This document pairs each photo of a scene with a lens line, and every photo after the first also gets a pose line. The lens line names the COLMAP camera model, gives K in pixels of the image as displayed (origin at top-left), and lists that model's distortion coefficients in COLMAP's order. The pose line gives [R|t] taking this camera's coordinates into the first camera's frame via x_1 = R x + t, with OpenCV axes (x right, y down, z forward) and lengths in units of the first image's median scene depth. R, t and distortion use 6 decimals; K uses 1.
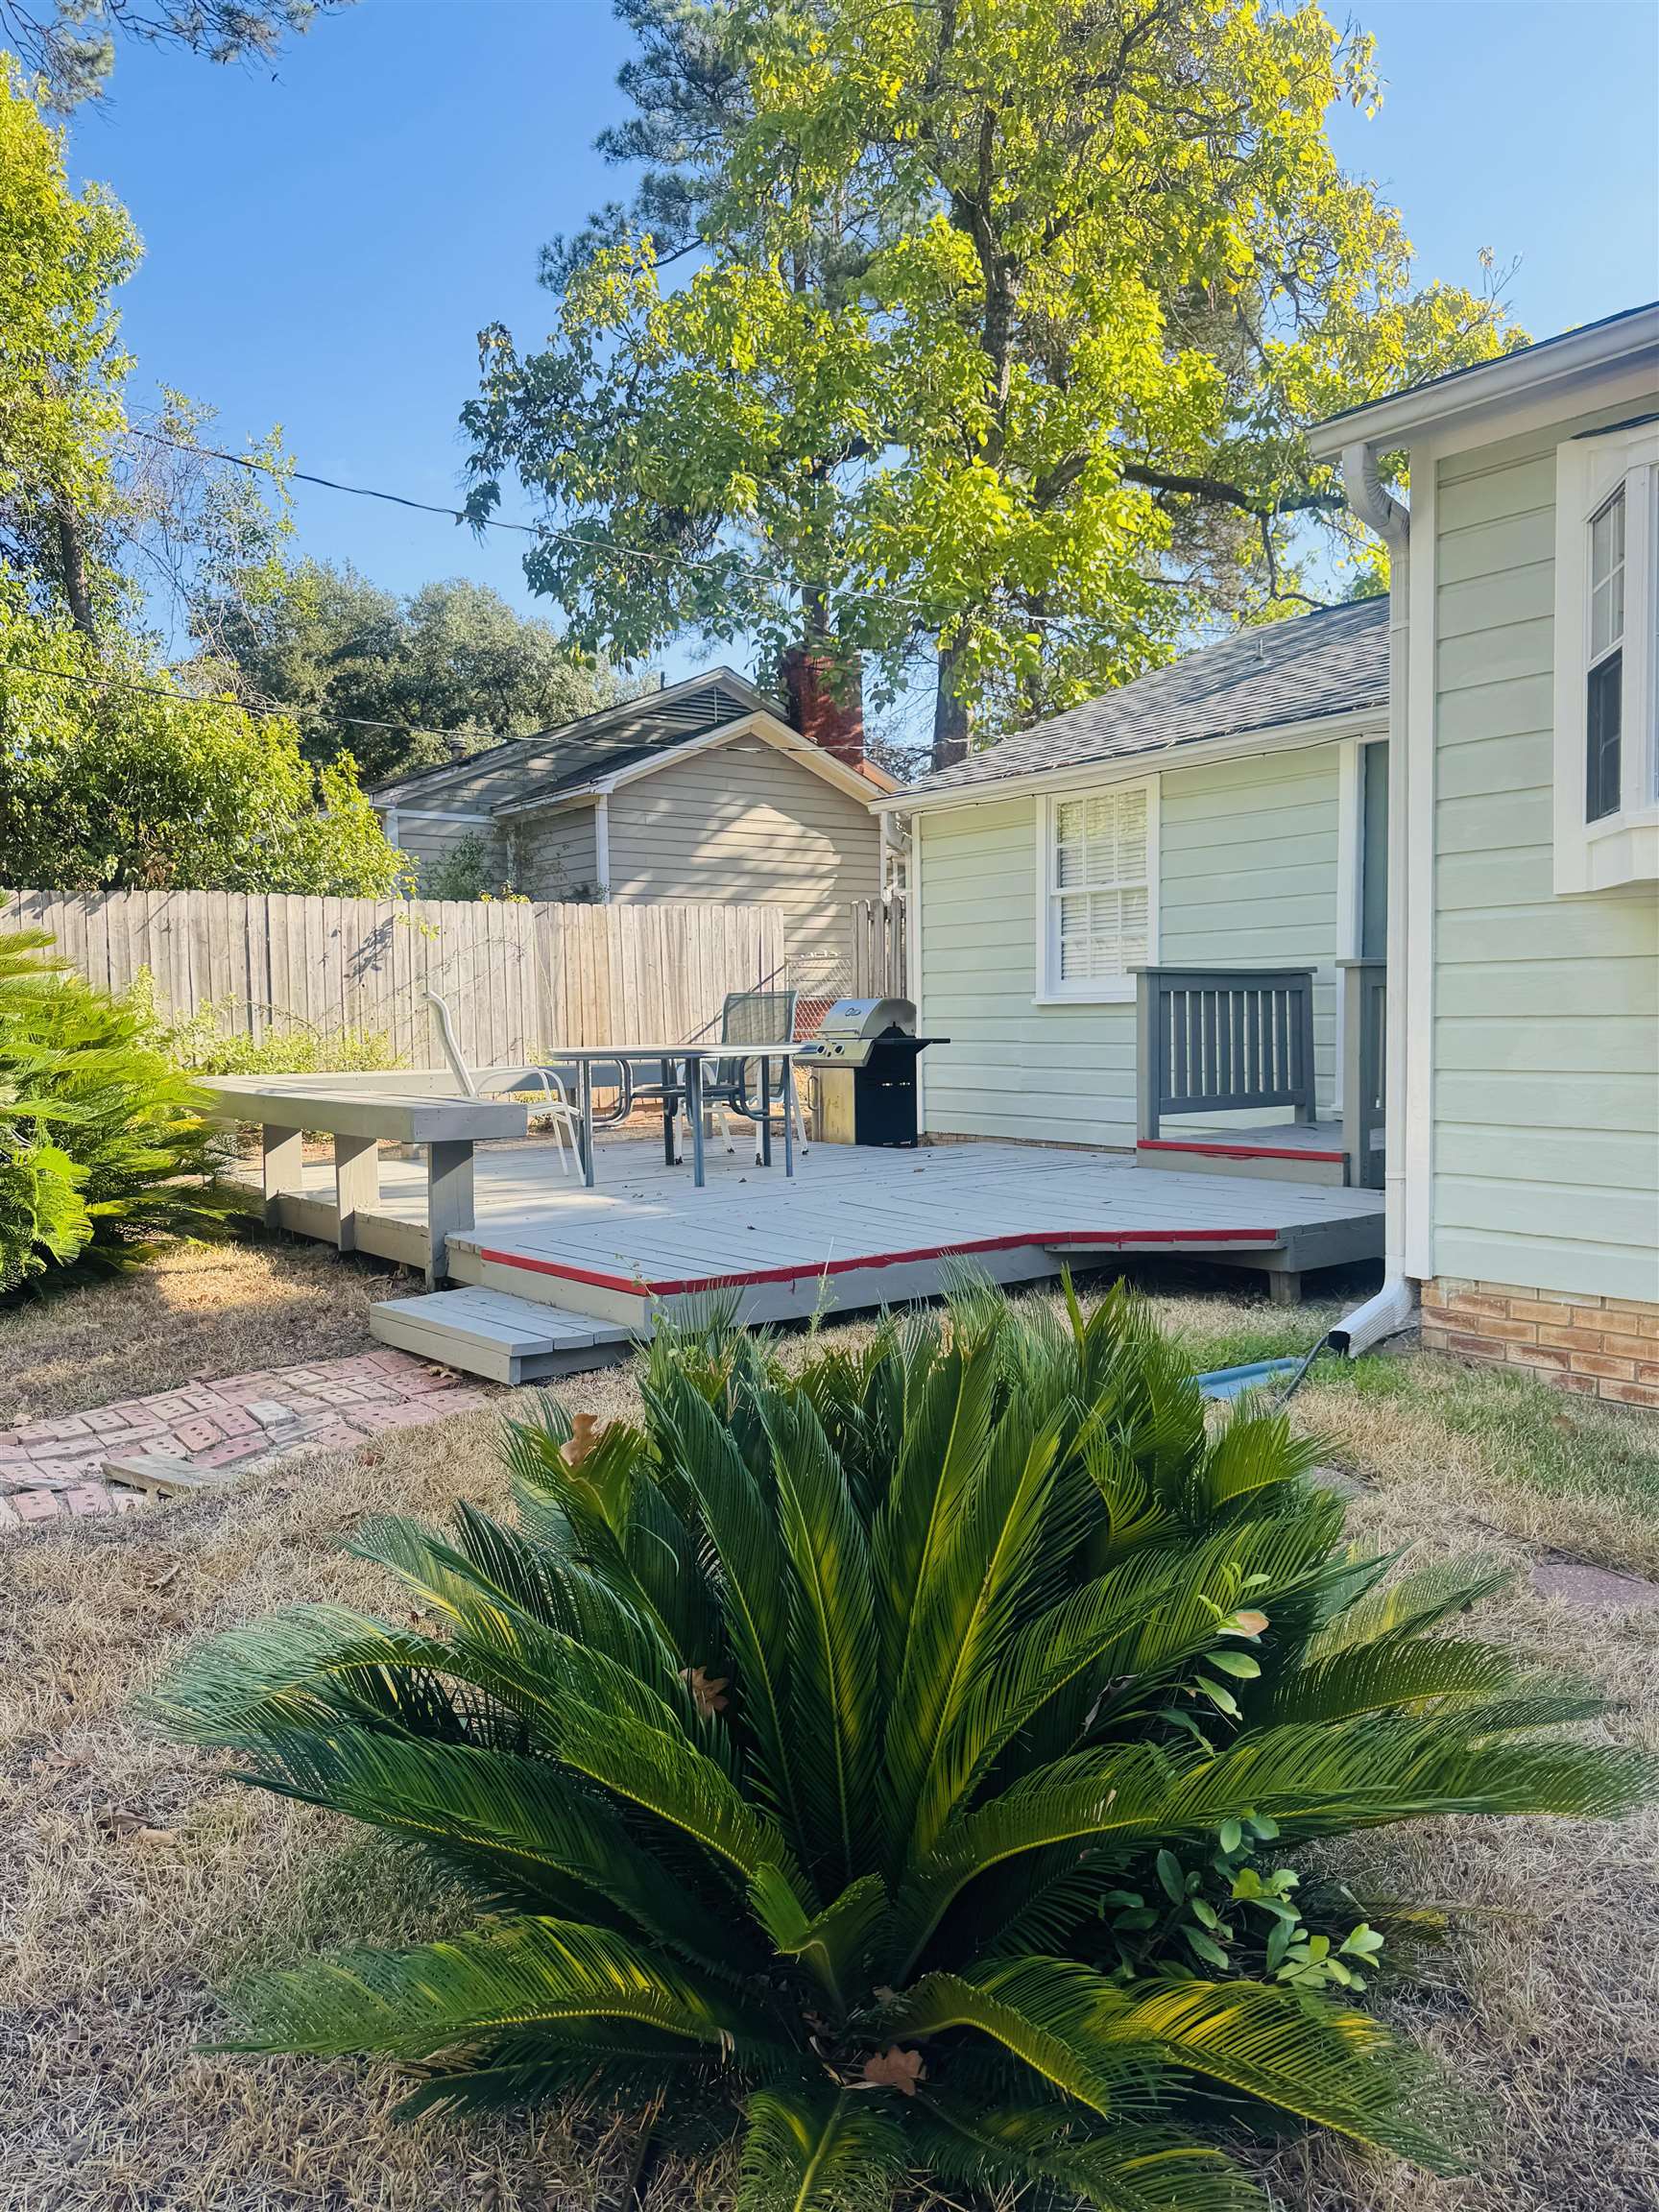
lens RADIAL K [[1564.3, 0, 821.0], [0, 1564.3, 1099.5], [0, 0, 1]] dist [0.062597, -0.005228]
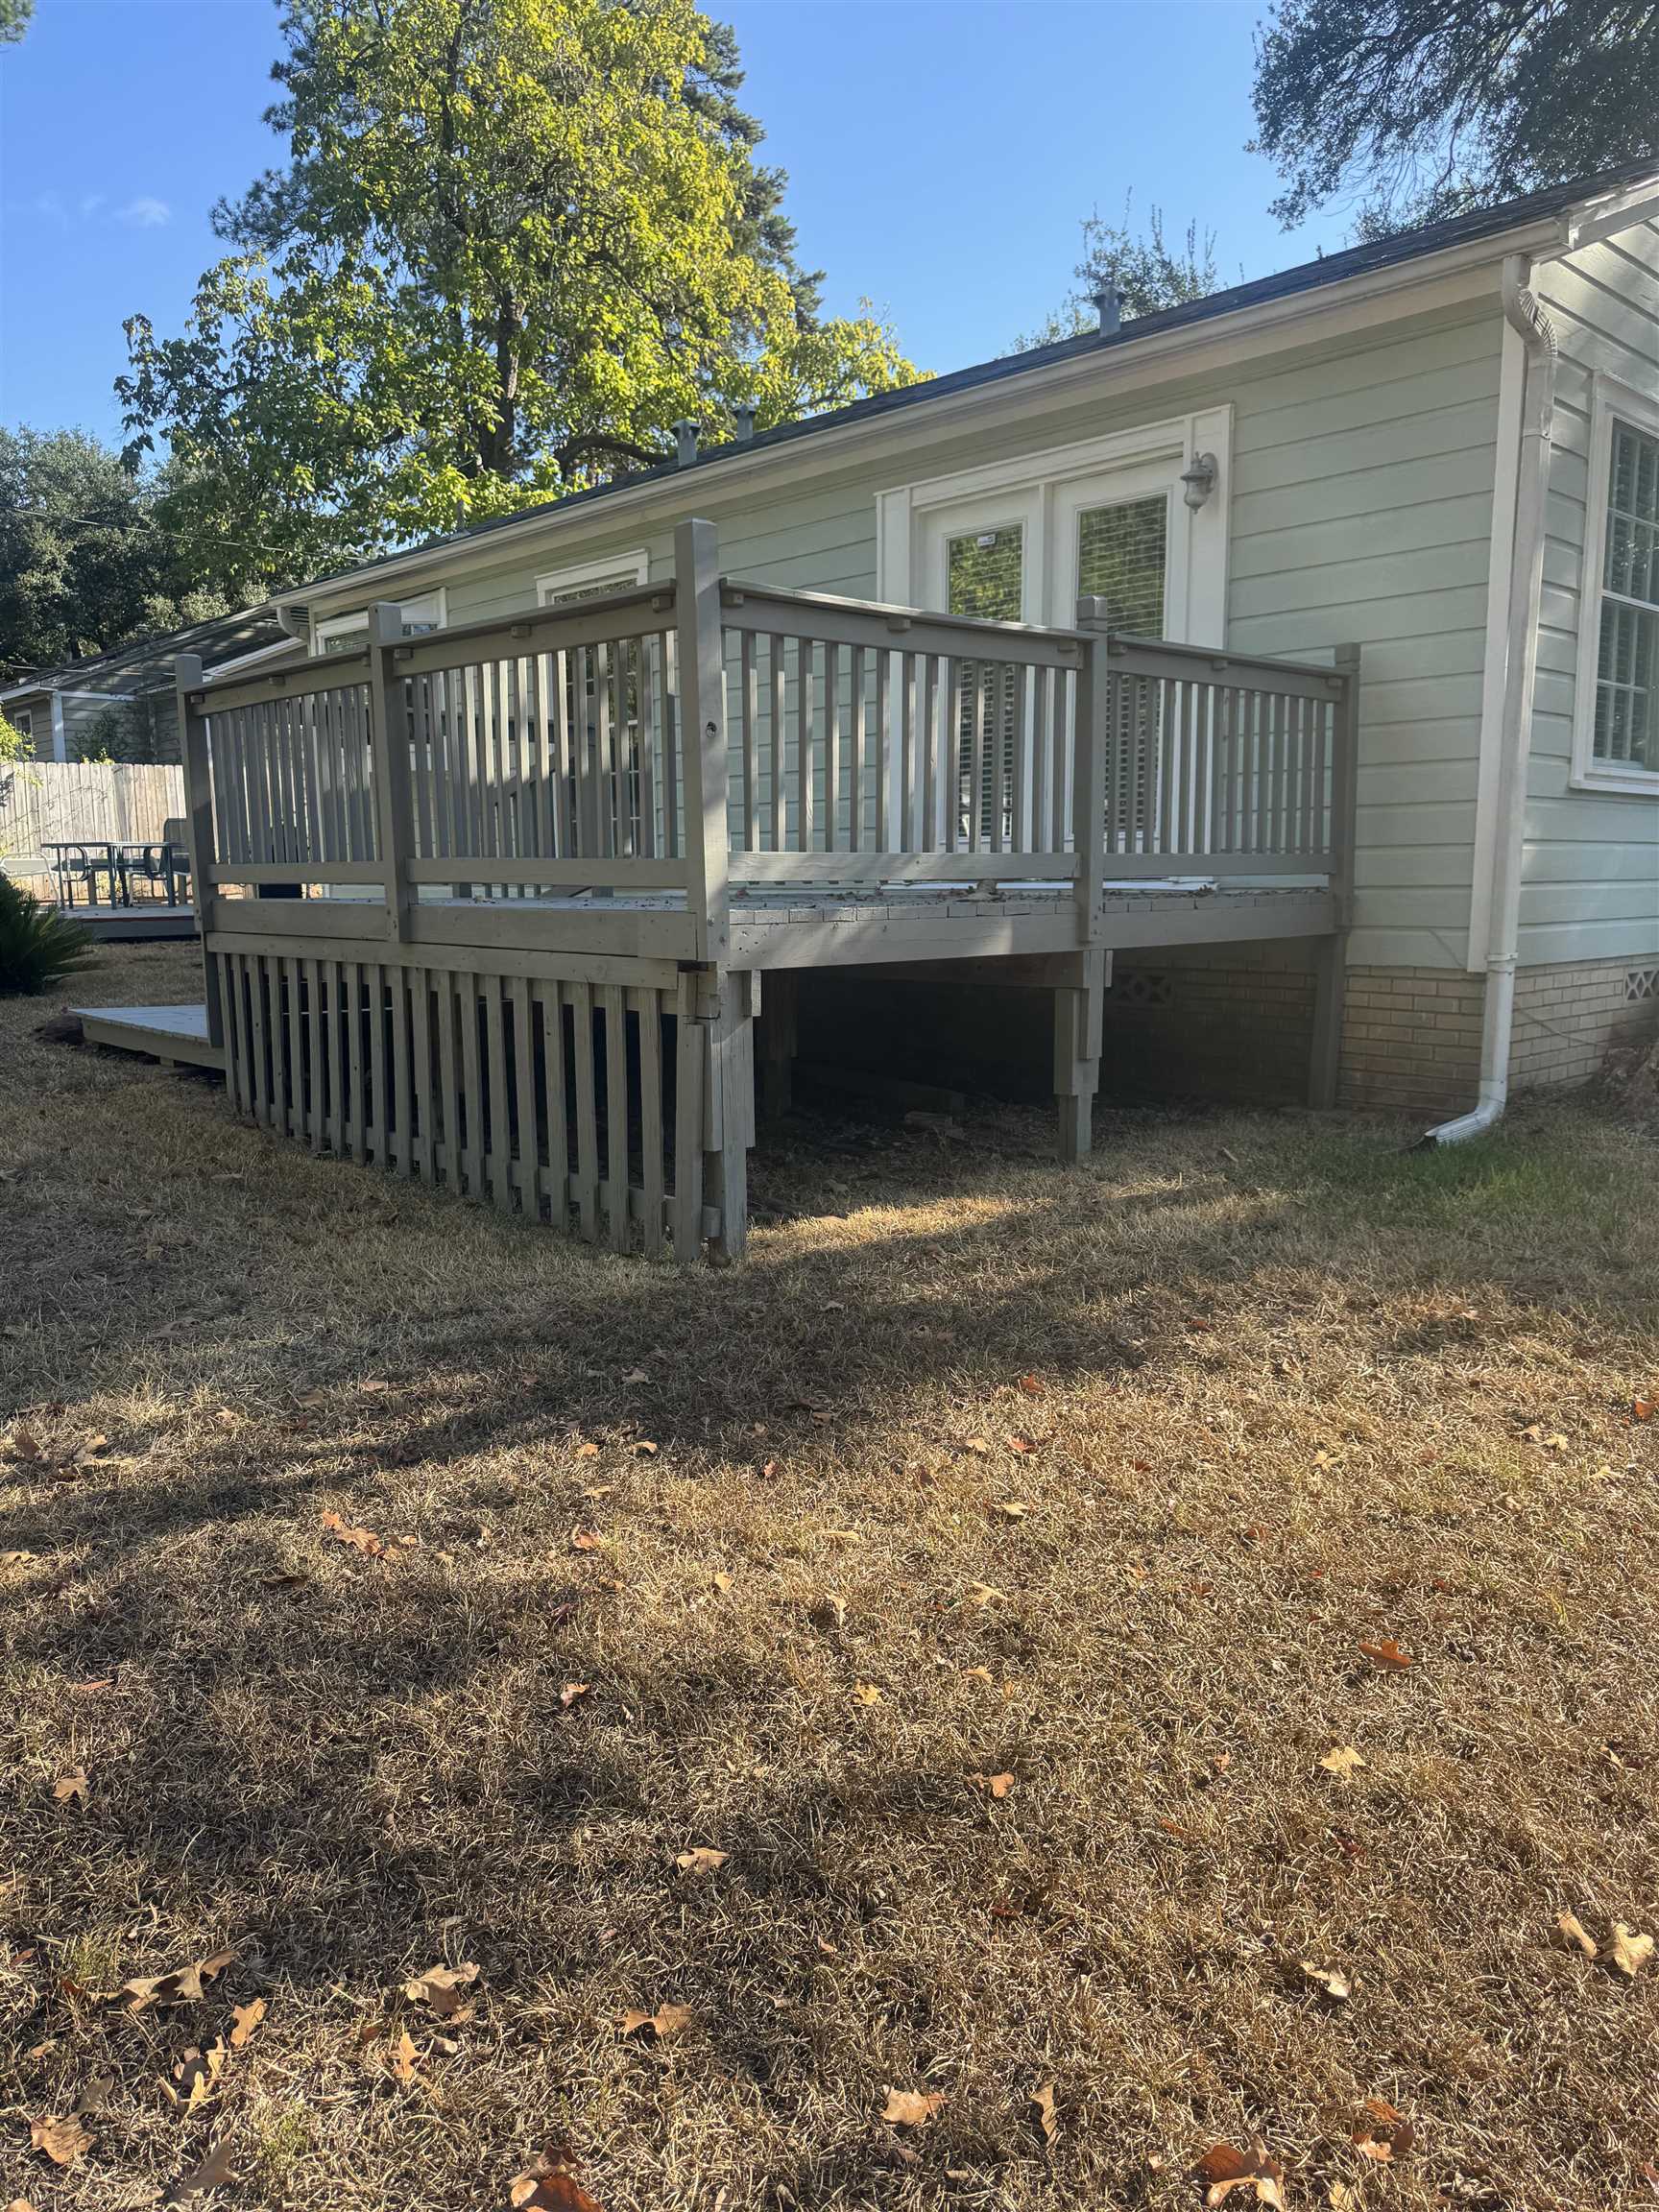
lens RADIAL K [[1564.3, 0, 821.0], [0, 1564.3, 1099.5], [0, 0, 1]] dist [0.062597, -0.005228]
pose [[0.996185, -0.003473, 0.087193, 0.527729], [-0.004857, 0.995452, 0.095145, 0.079484], [-0.087127, -0.095206, 0.991637, -0.959455]]
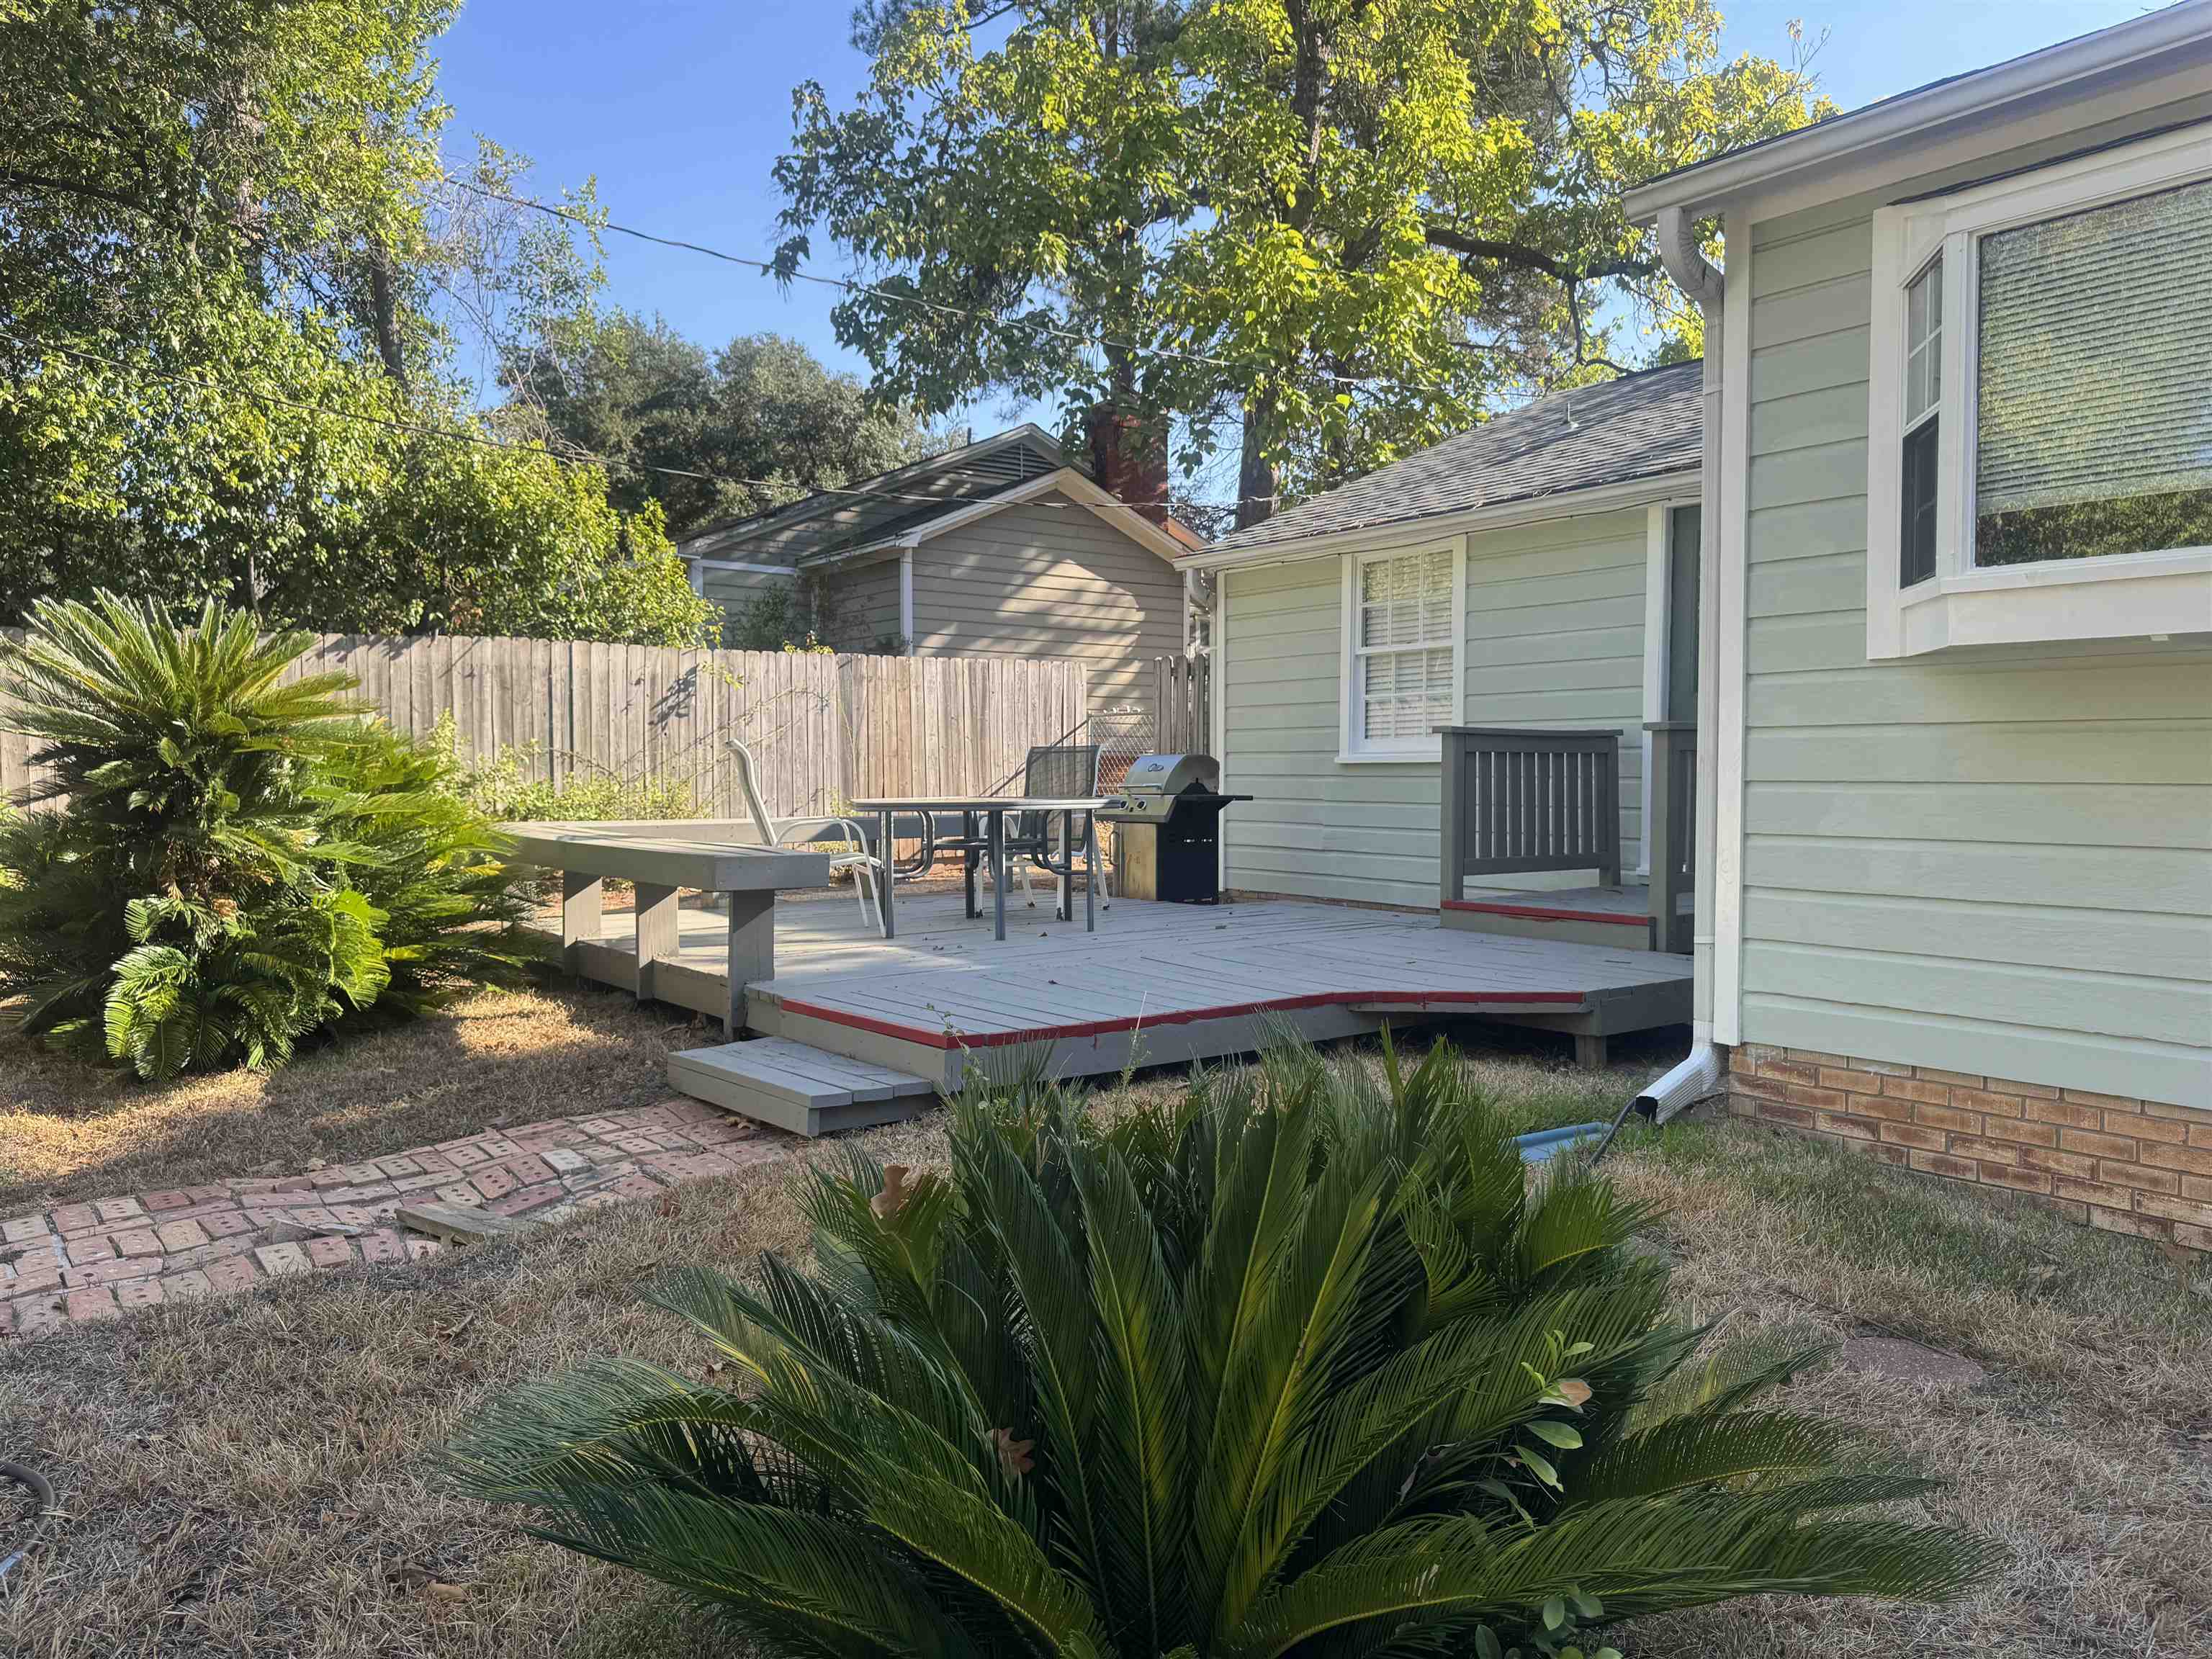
lens RADIAL K [[1564.3, 0, 1115.7], [0, 1564.3, 833.5], [0, 0, 1]] dist [0.062597, -0.005228]
pose [[0.999868, 0.016151, -0.001899, -0.002680], [-0.016177, 0.999764, -0.014487, 0.000806], [0.001664, 0.014516, 0.999893, 0.002945]]
